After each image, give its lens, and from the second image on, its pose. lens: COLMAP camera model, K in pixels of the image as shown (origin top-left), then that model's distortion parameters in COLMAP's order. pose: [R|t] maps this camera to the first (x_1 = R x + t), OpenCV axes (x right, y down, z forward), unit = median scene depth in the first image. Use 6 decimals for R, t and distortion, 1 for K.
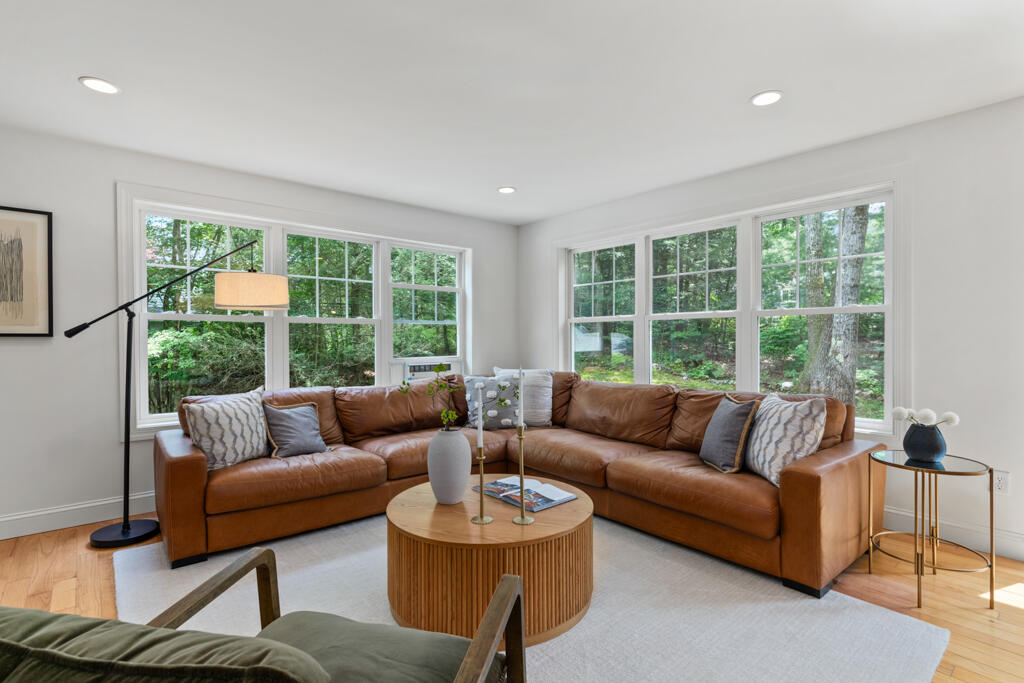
lens RADIAL K [[493.7, 0, 513.4], [0, 493.7, 342.1], [0, 0, 1]] dist [0.001037, -0.000175]
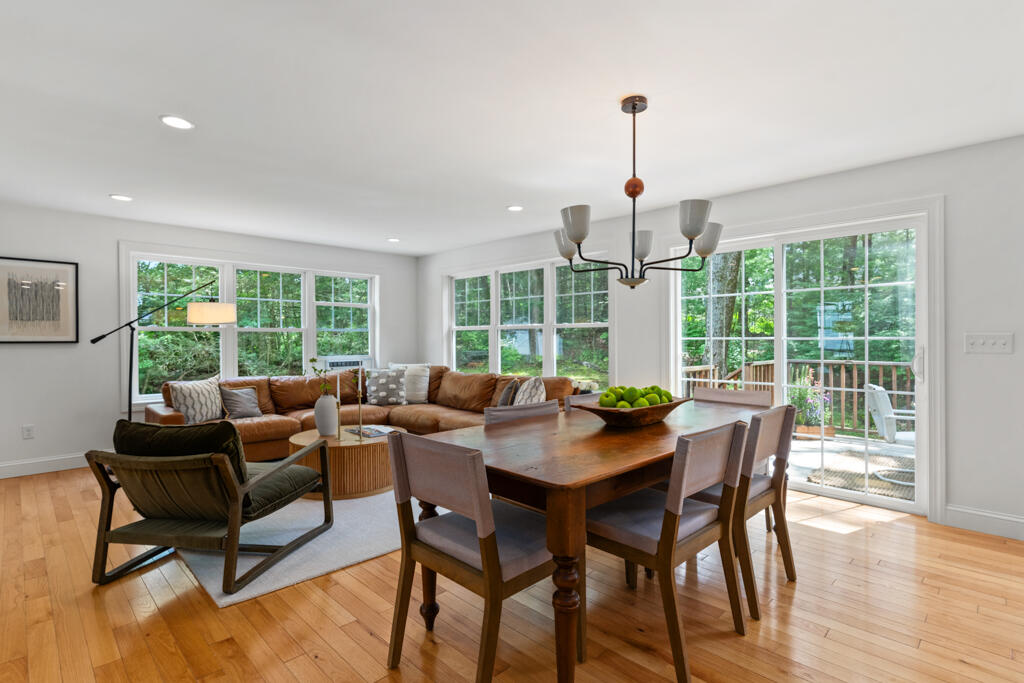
lens RADIAL K [[493.7, 0, 510.8], [0, 493.7, 340.2], [0, 0, 1]] dist [0.001037, -0.000175]
pose [[0.997629, -0.001557, 0.068808, 0.255105], [0.001793, 0.999993, -0.003375, -0.009815], [-0.068802, 0.003490, 0.997624, -0.519560]]
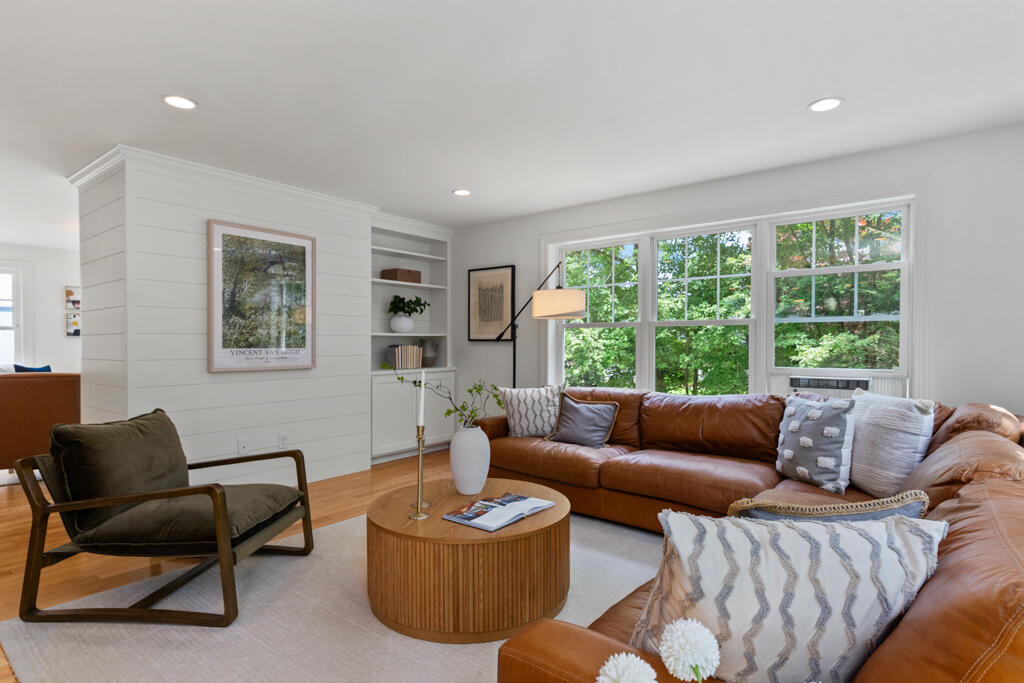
lens RADIAL K [[517.6, 0, 507.8], [0, 517.6, 357.1], [0, 0, 1]] dist [0.000374, -0.000030]
pose [[0.203316, 0.028404, -0.978701, 0.605735], [-0.006400, 0.999596, 0.027681, -0.004544], [0.979092, 0.000636, 0.203416, 0.516685]]
